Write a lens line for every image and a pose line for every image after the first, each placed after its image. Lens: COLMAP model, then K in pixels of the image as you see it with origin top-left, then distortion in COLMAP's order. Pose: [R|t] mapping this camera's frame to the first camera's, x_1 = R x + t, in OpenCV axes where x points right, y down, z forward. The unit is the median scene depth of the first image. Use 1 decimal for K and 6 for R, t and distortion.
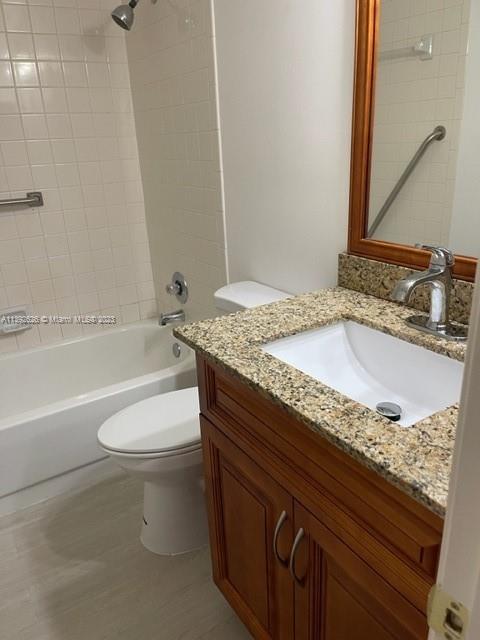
lens RADIAL K [[484.7, 0, 239.7], [0, 484.7, 322.2], [0, 0, 1]] dist [0.067685, -0.093937]
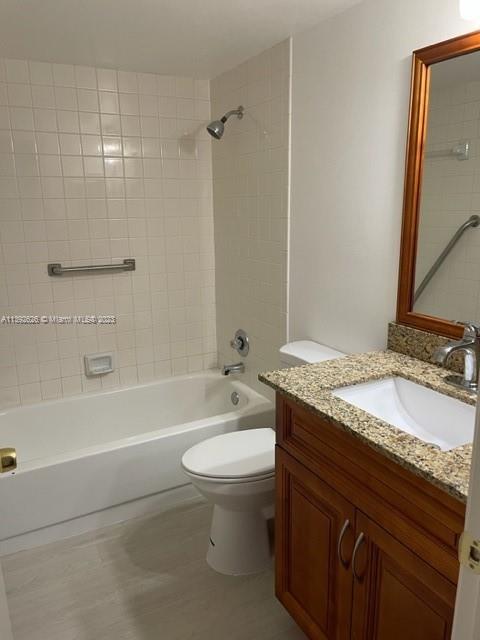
lens RADIAL K [[484.7, 0, 236.6], [0, 484.7, 315.4], [0, 0, 1]] dist [0.067685, -0.093937]
pose [[0.995966, 0.047979, -0.075826, -0.085966], [-0.057622, 0.989761, -0.130583, 0.024607], [0.068784, 0.134426, 0.988533, -0.249345]]
